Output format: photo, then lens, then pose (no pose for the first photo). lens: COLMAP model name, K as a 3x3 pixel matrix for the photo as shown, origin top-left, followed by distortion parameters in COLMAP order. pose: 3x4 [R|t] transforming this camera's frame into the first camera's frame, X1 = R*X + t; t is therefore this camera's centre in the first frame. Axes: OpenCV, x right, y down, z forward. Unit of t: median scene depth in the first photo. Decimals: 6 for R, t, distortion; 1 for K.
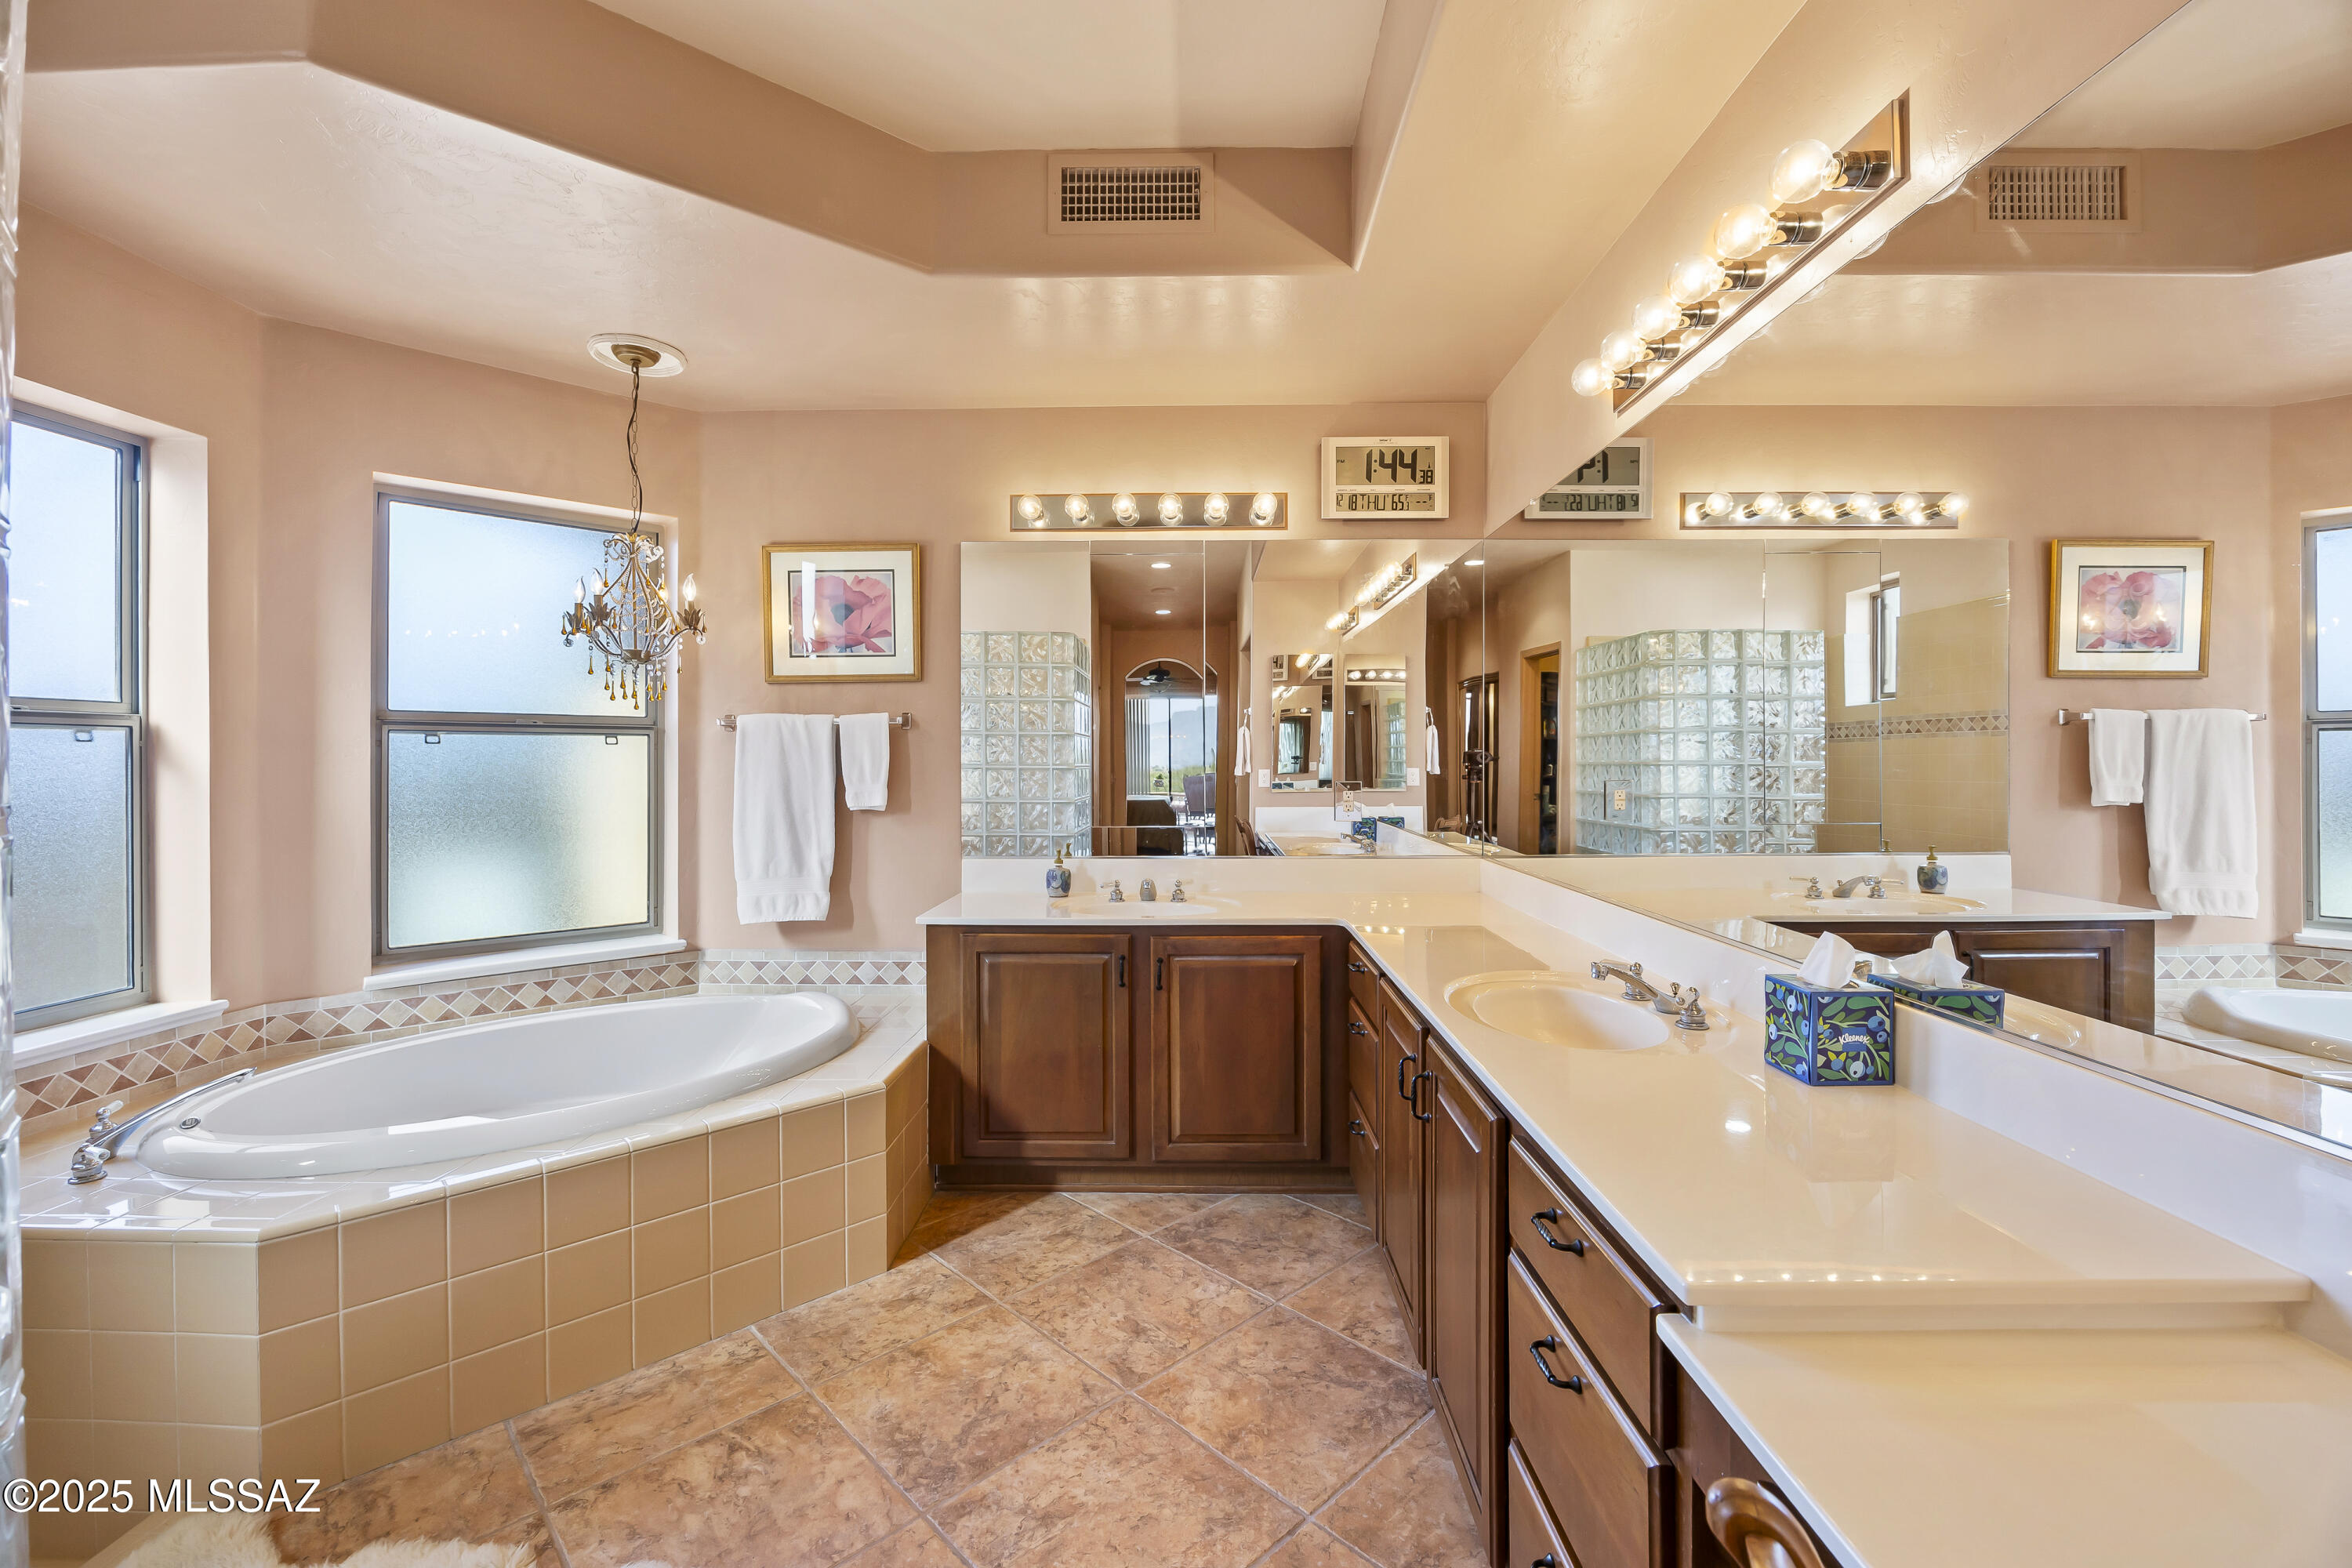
lens RADIAL K [[1034.6, 0, 1176.0], [0, 1034.6, 784.0], [0, 0, 1]] dist [-0.009725, -0.000040]
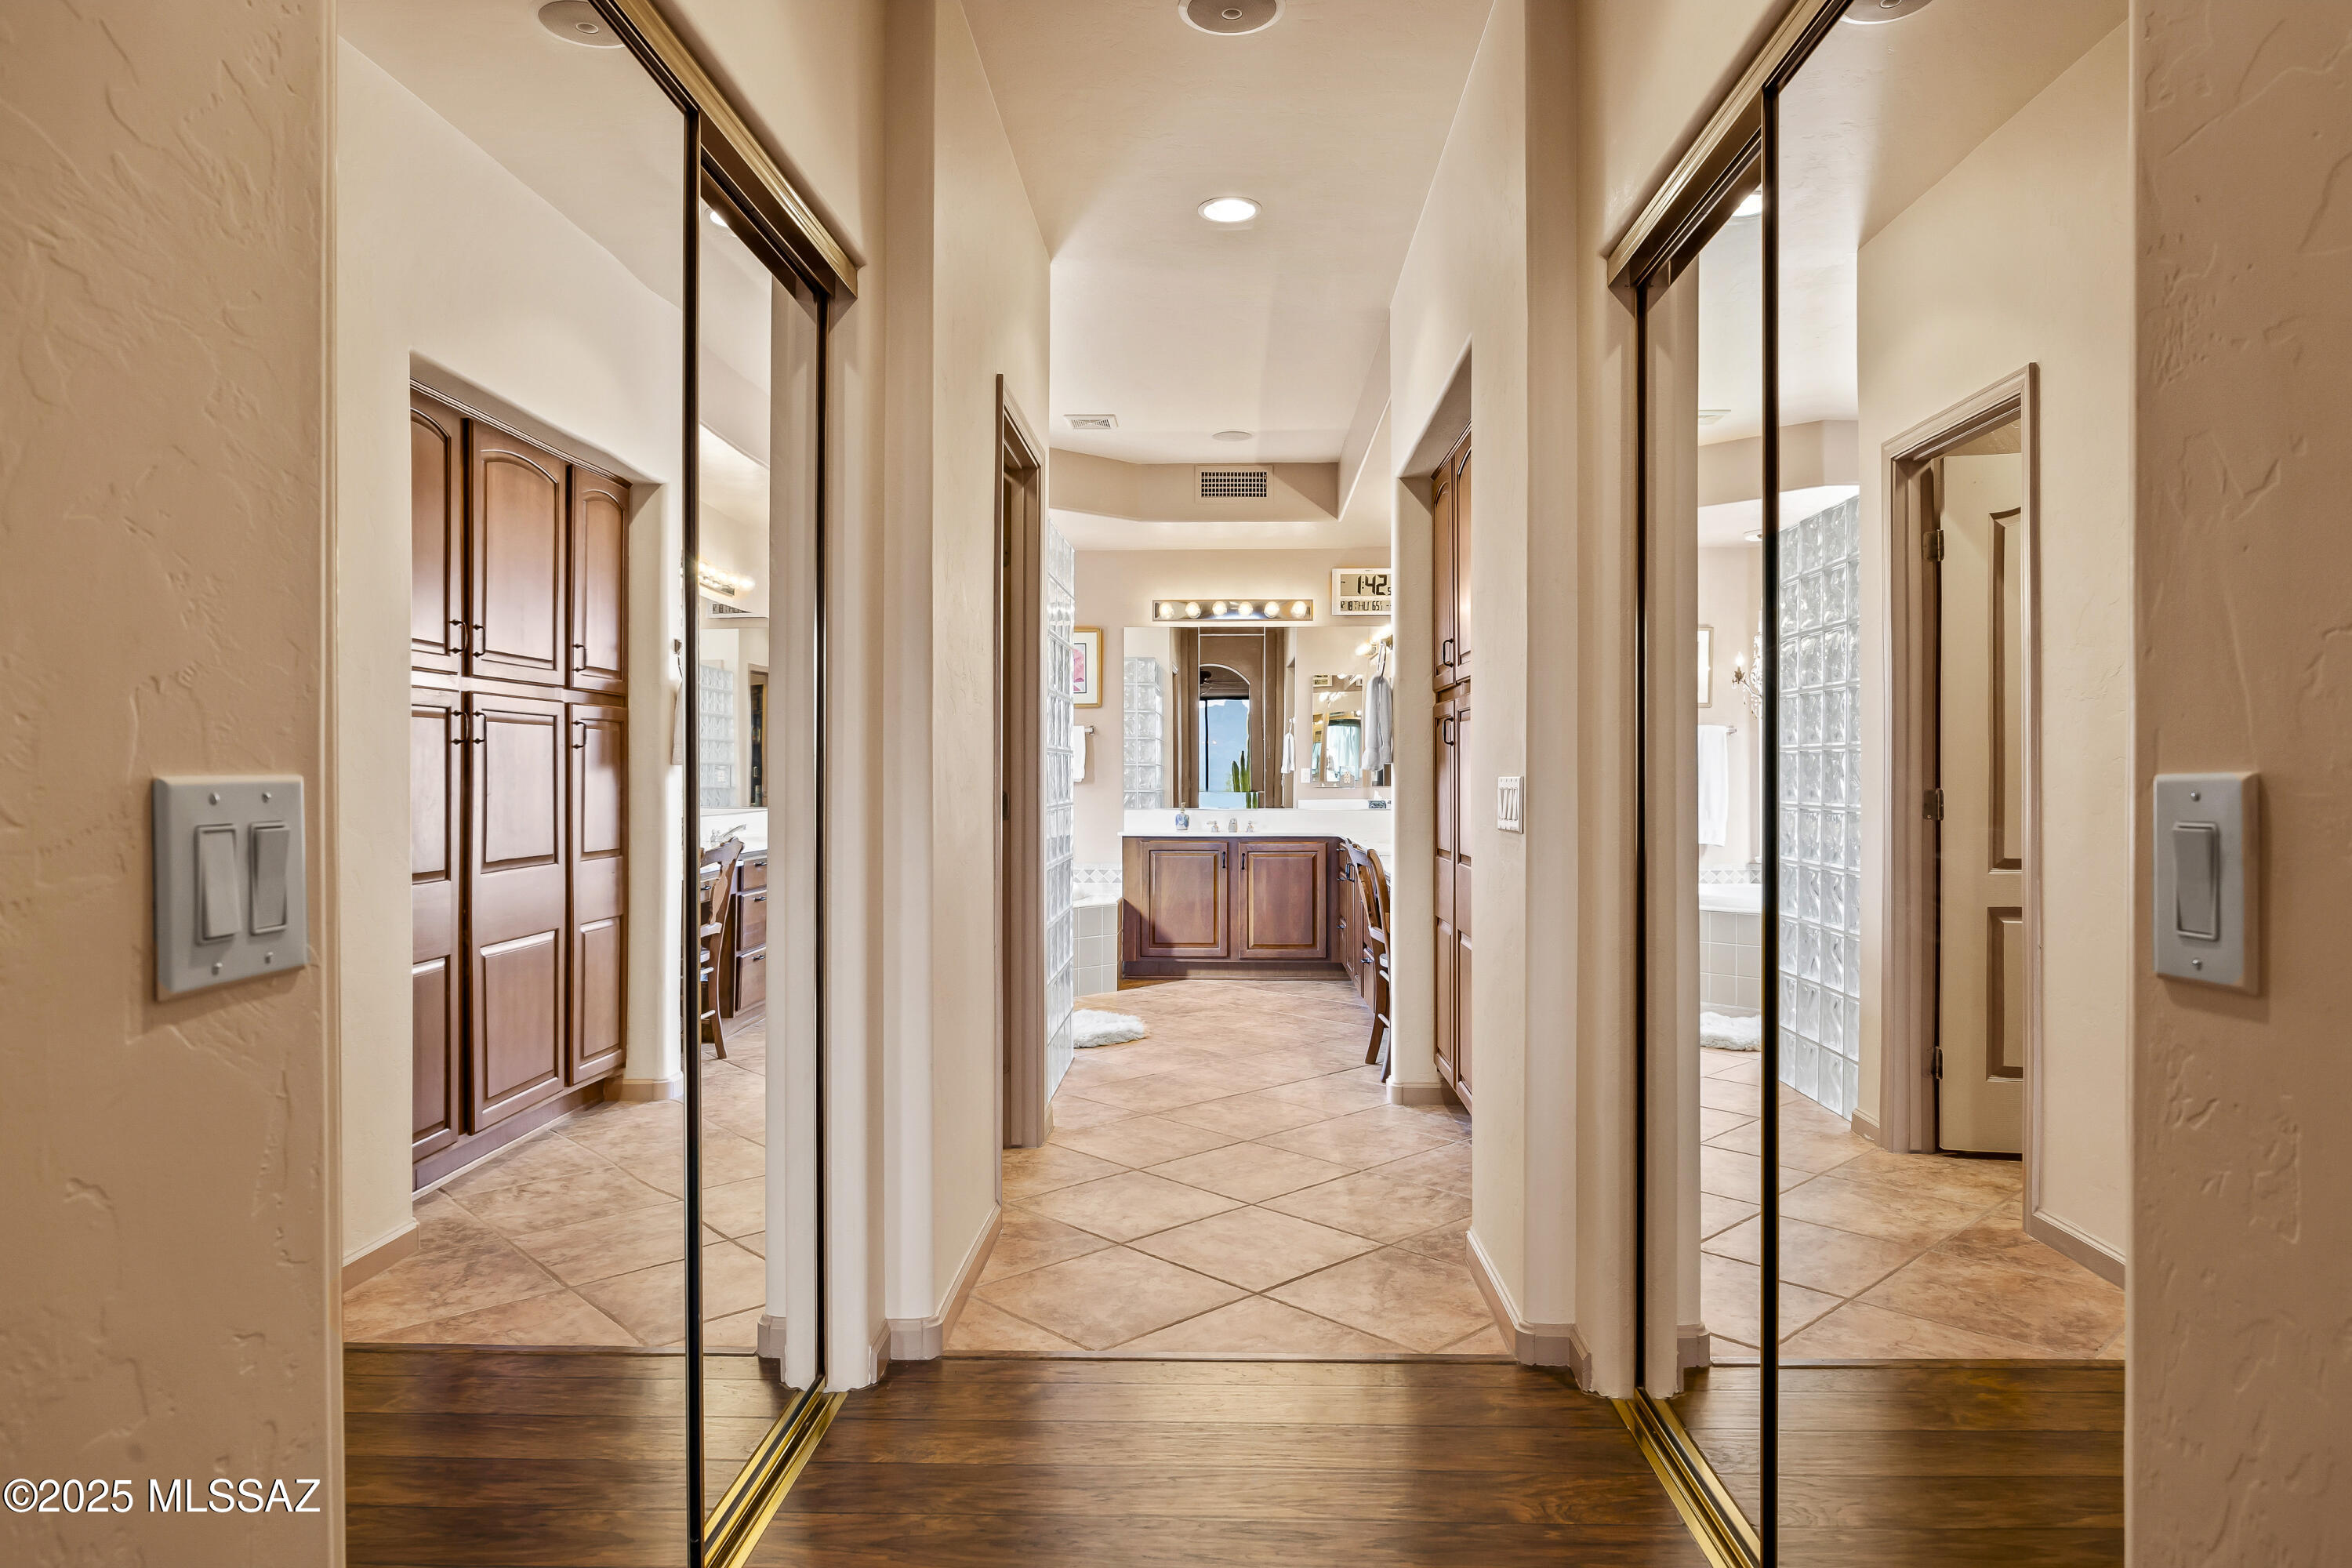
lens RADIAL K [[1034.6, 0, 1176.0], [0, 1034.6, 784.0], [0, 0, 1]] dist [-0.009725, -0.000040]
pose [[0.999018, 0.002790, -0.044216, -0.053746], [-0.002953, 0.999989, -0.003641, 0.043639], [0.044205, 0.003768, 0.999015, -0.898683]]
